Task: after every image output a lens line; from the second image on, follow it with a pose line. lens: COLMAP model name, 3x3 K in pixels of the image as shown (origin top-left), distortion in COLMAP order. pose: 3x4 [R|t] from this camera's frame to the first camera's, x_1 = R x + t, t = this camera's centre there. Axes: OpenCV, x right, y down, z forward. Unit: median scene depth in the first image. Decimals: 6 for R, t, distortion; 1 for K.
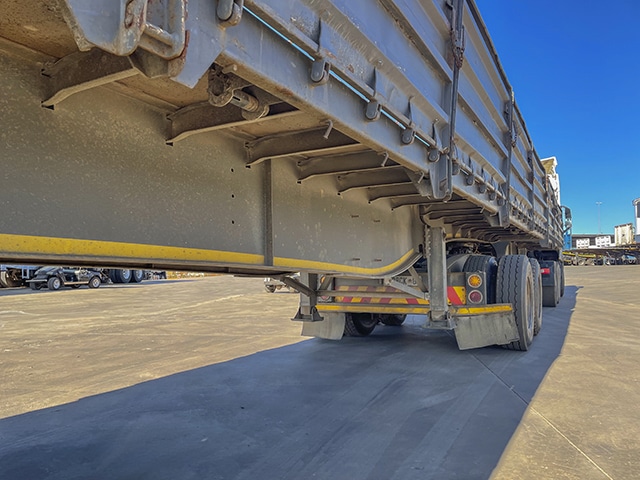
lens RADIAL K [[485.0, 0, 320.3], [0, 485.0, 240.4], [0, 0, 1]] dist [-0.006916, -0.000115]
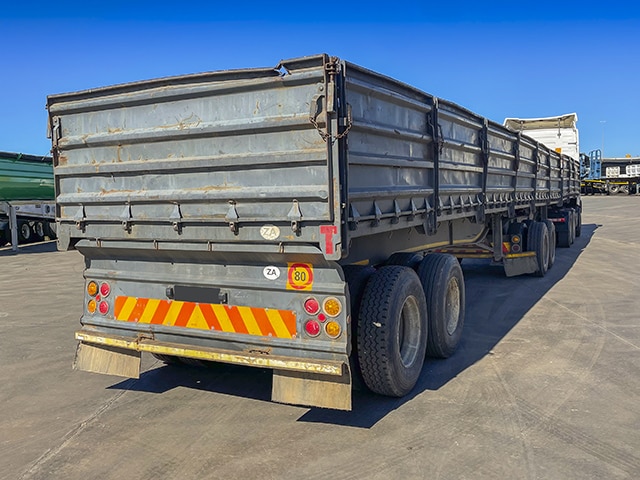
lens RADIAL K [[592.1, 0, 320.0], [0, 592.1, 240.2], [0, 0, 1]] dist [0.016089, 0.000000]
pose [[0.999239, -0.026040, 0.029038, -0.470409], [0.022211, 0.991887, 0.125167, -0.203910], [-0.032062, -0.124427, 0.991711, -1.162637]]
